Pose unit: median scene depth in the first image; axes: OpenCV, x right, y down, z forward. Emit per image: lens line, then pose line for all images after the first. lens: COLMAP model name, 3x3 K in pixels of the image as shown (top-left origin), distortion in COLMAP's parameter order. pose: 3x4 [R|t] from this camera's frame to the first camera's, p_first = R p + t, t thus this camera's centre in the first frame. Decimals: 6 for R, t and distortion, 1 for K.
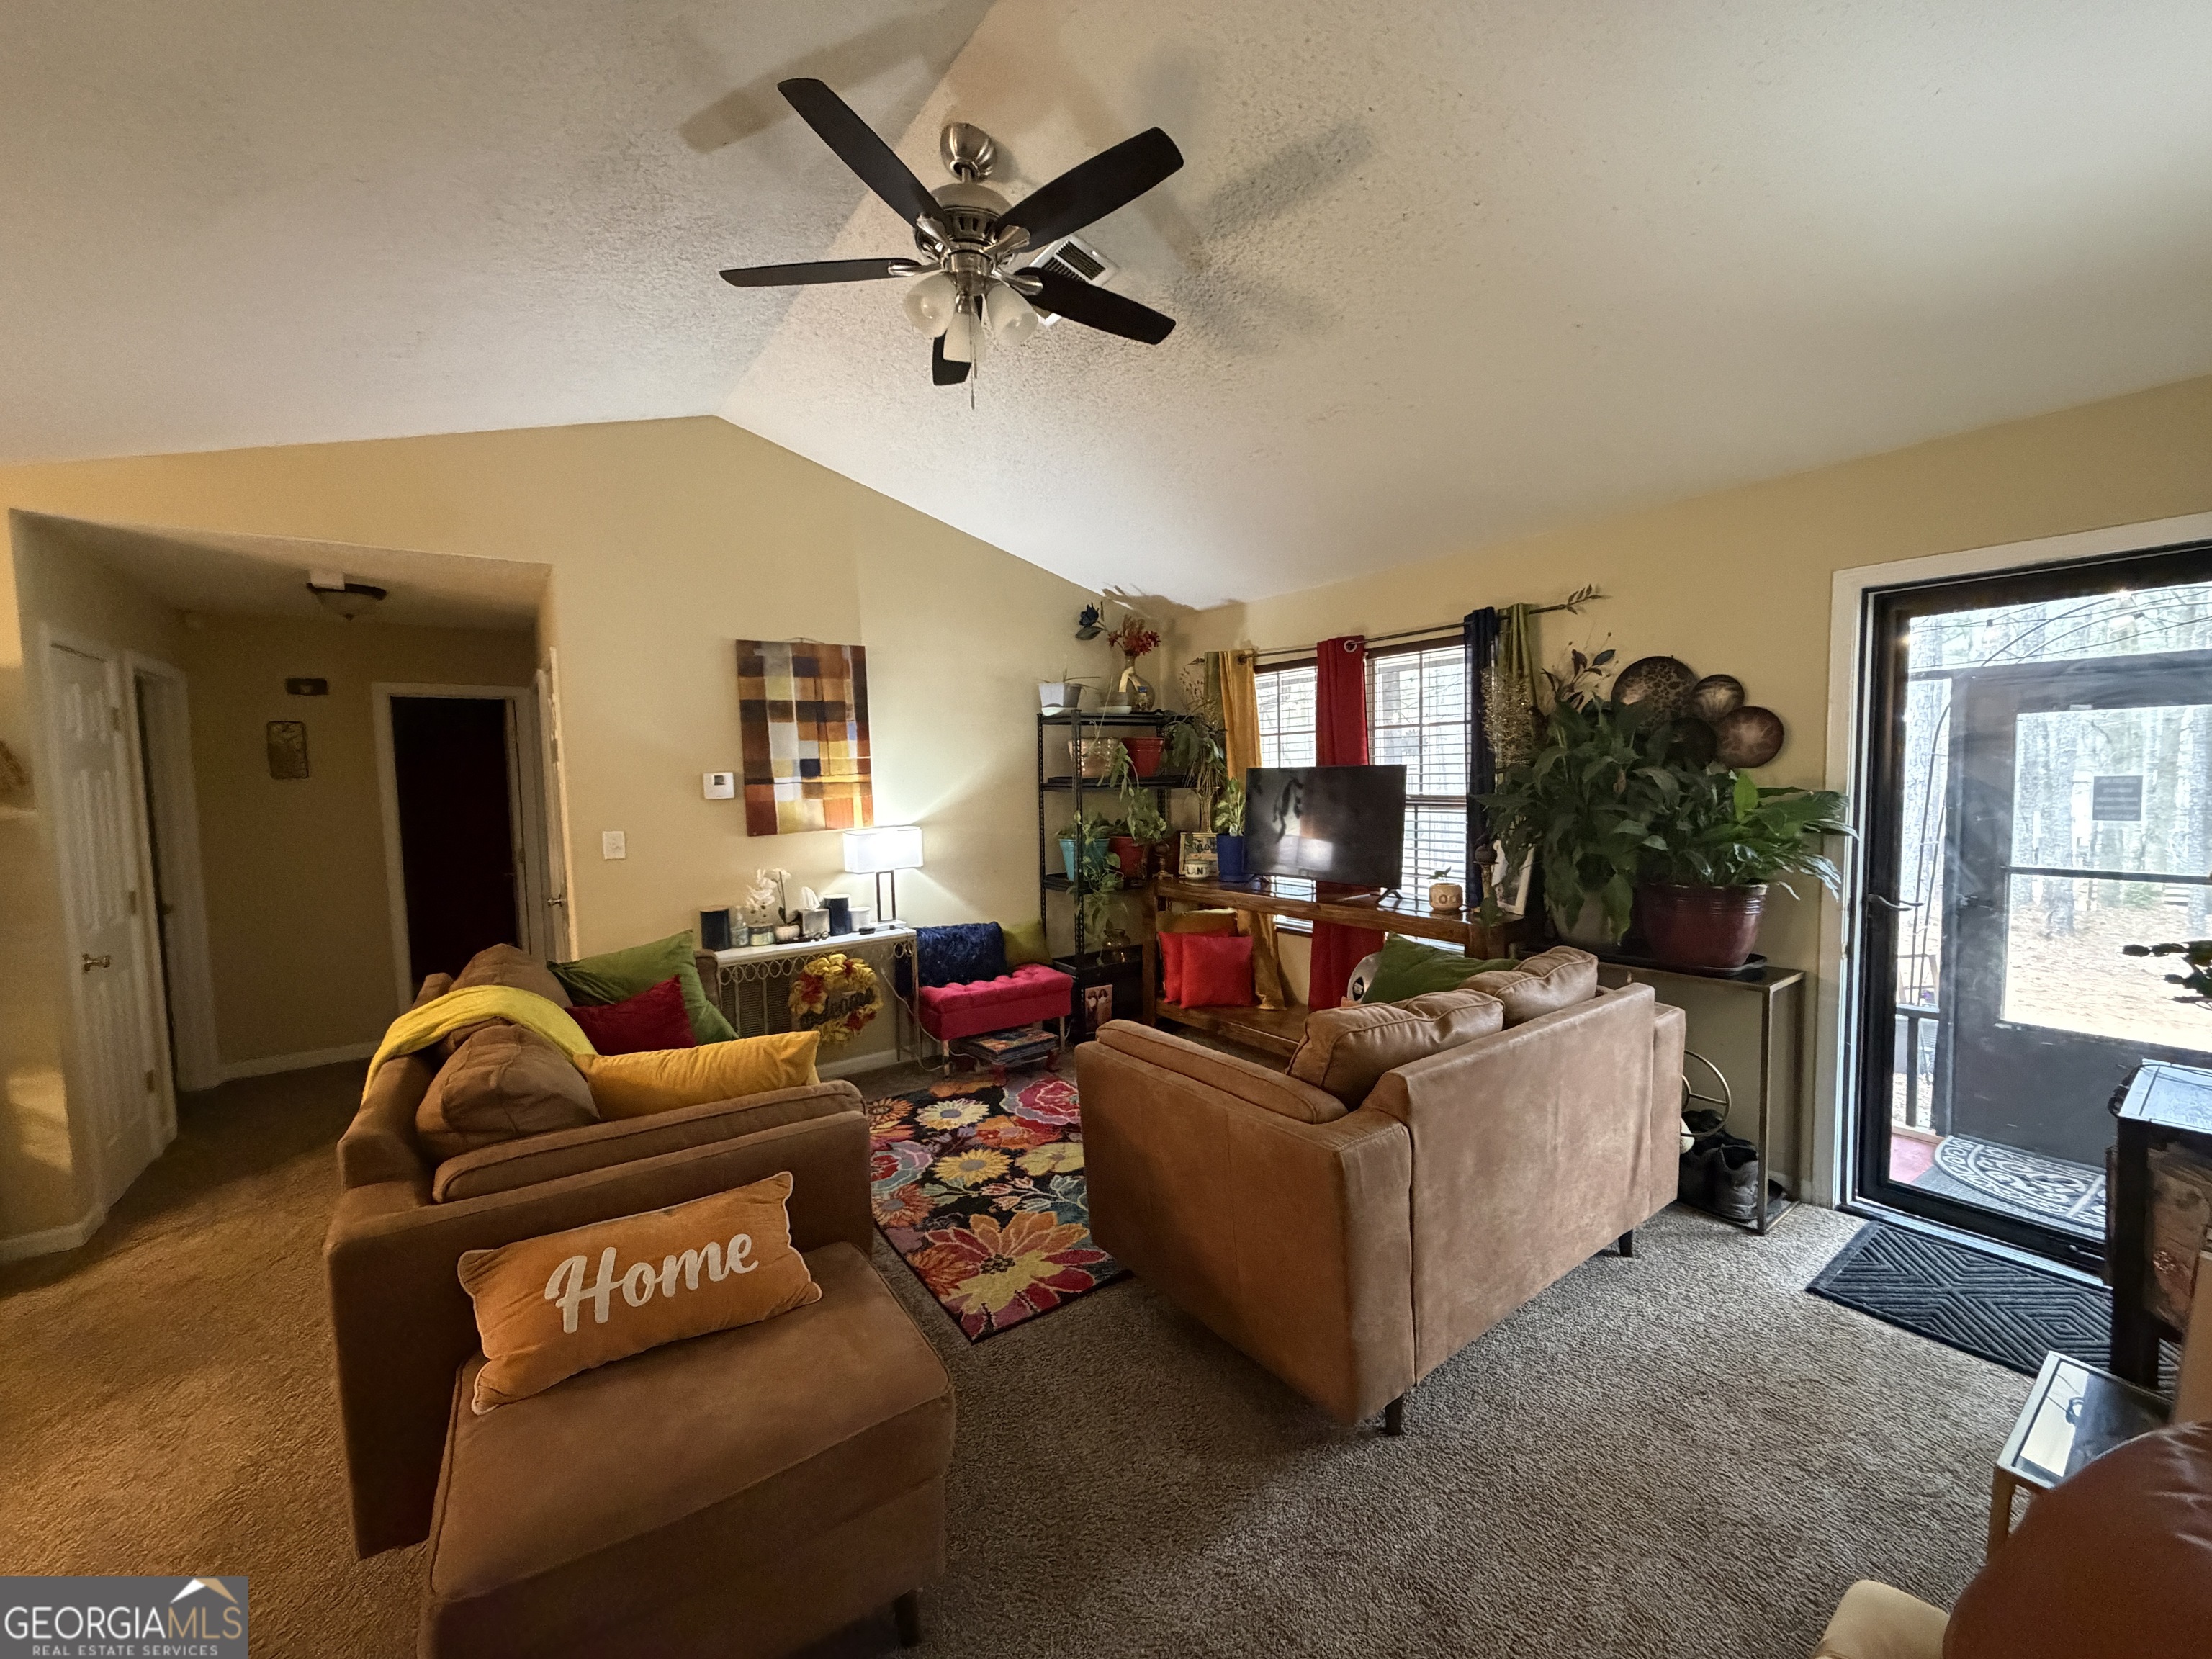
lens RADIAL K [[879.2, 0, 1103.5], [0, 879.2, 830.5], [0, 0, 1]] dist [-0.000624, 0.000100]
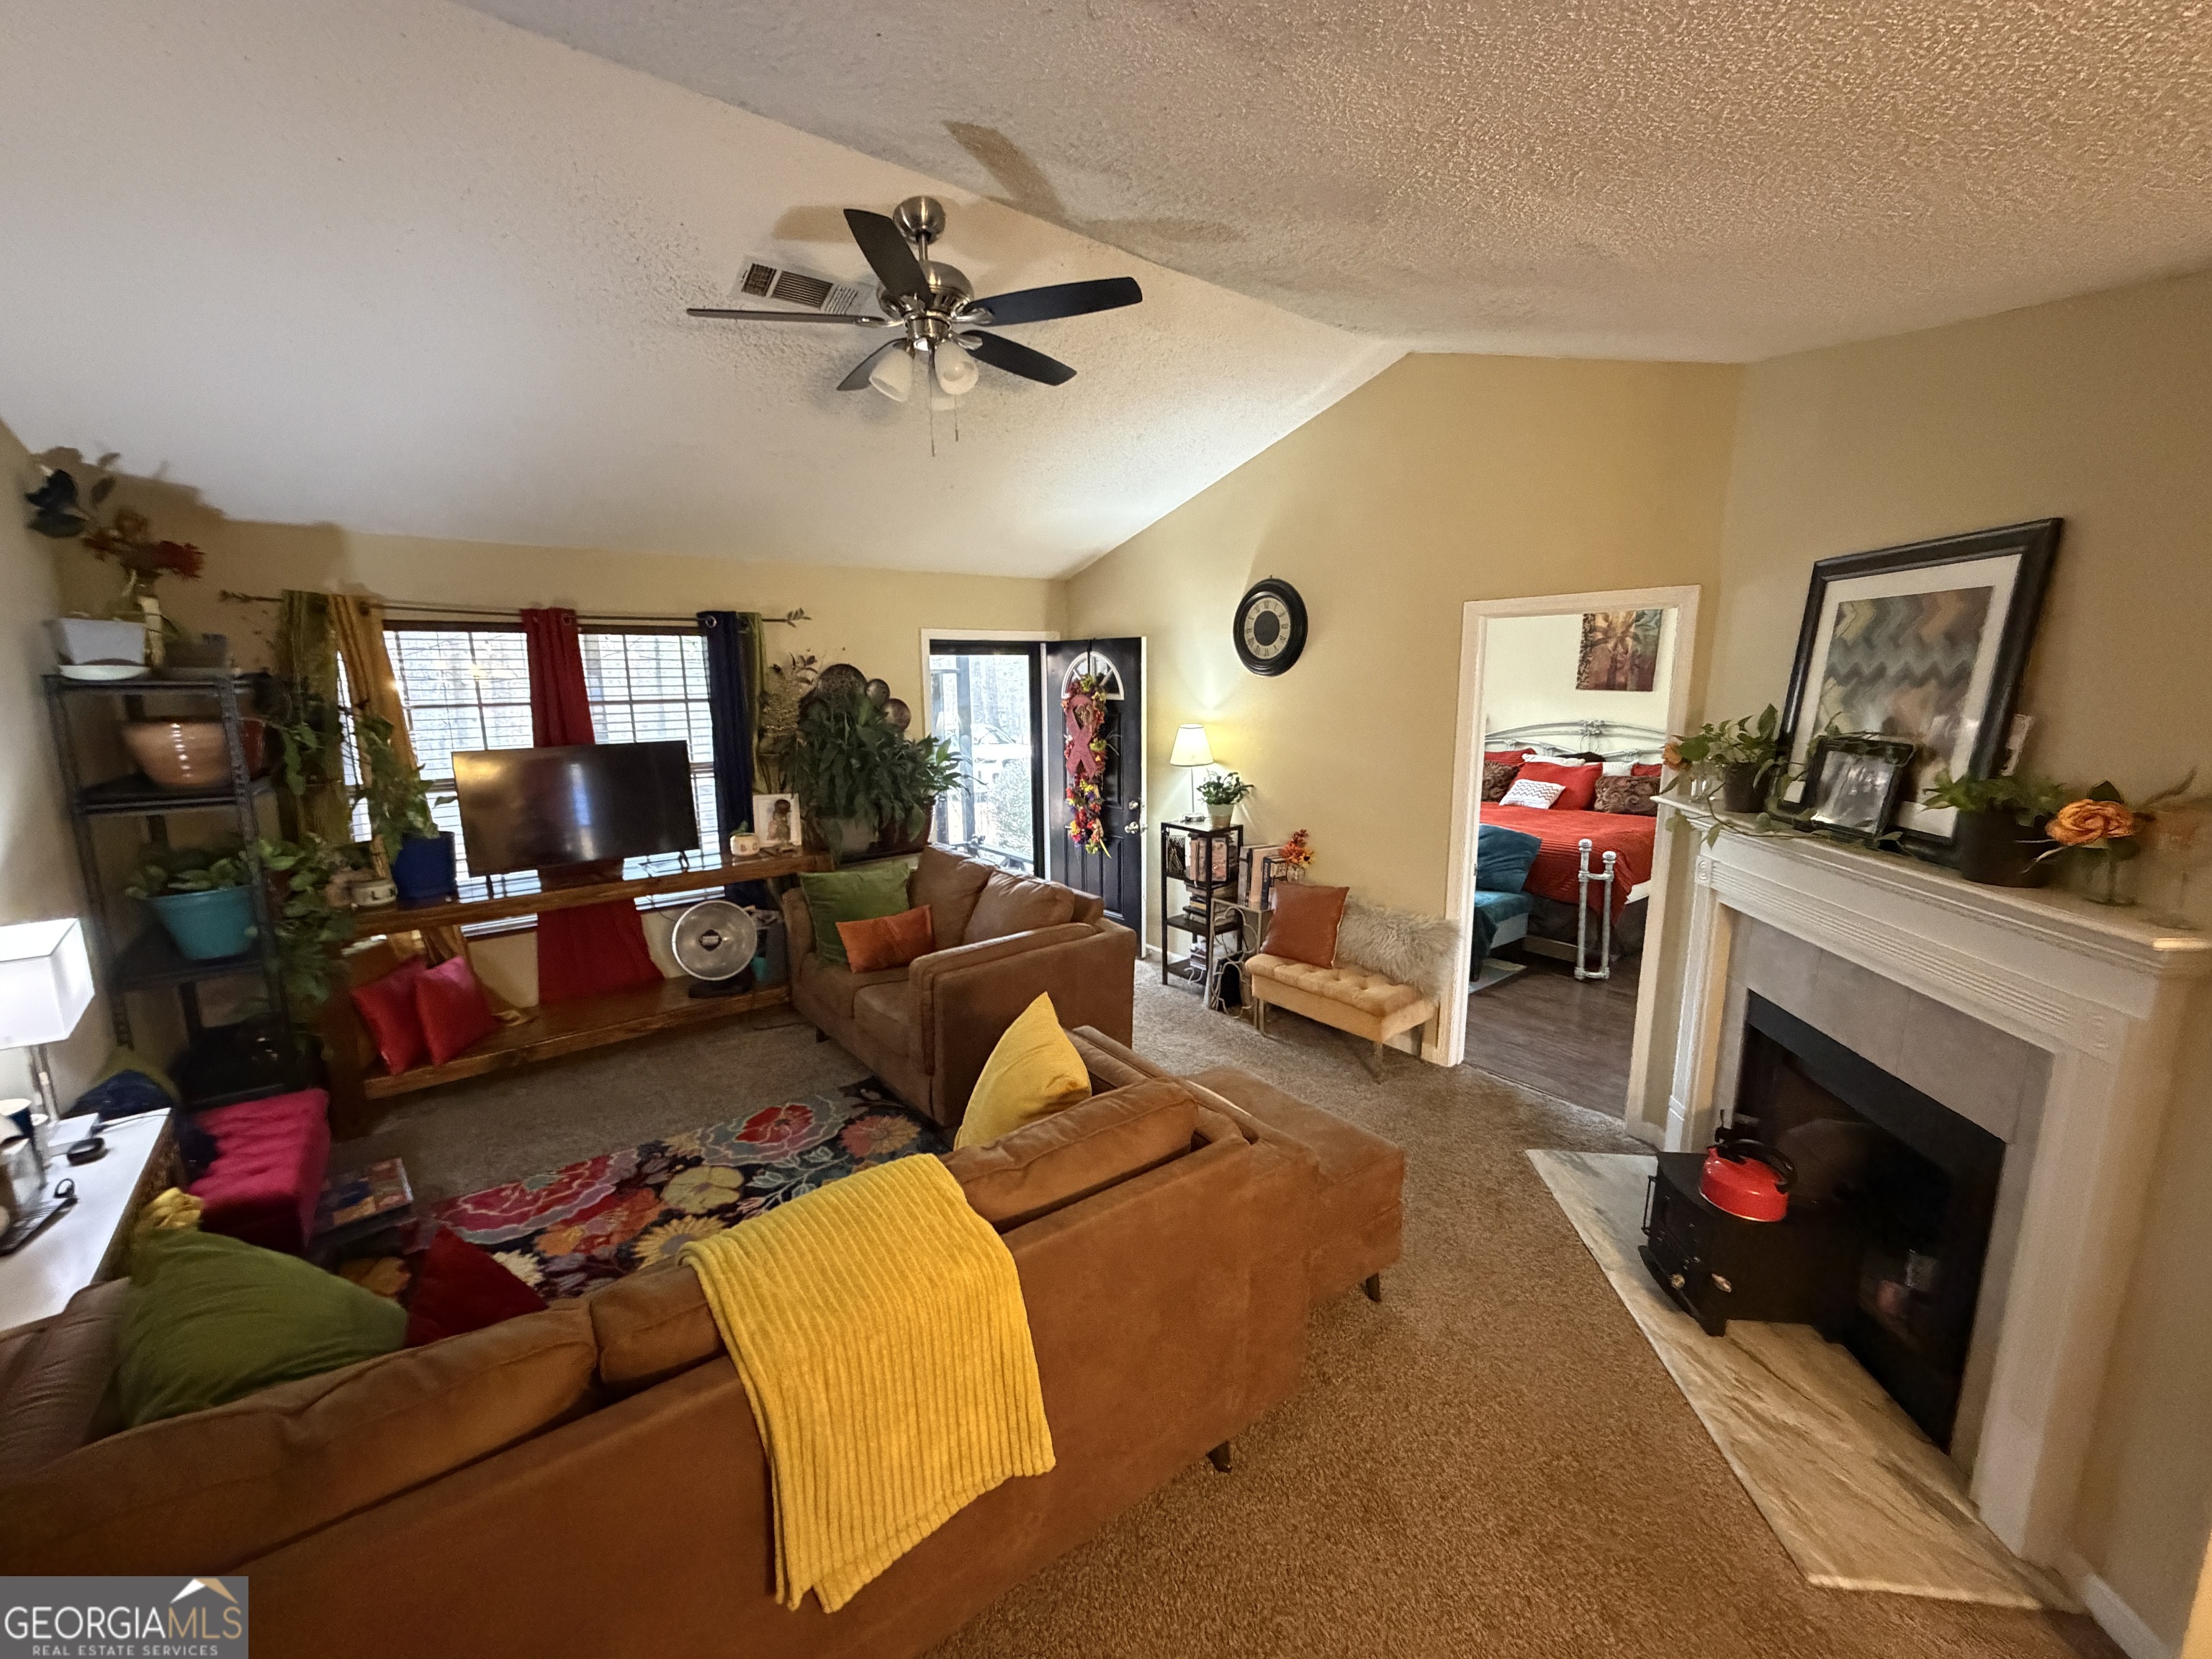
lens RADIAL K [[879.2, 0, 1103.5], [0, 879.2, 830.5], [0, 0, 1]] dist [-0.000624, 0.000100]
pose [[-0.038184, -0.156283, 0.986974, -0.788589], [0.074713, 0.984483, 0.158780, -0.097429], [-0.996474, 0.079803, -0.025915, 0.489113]]
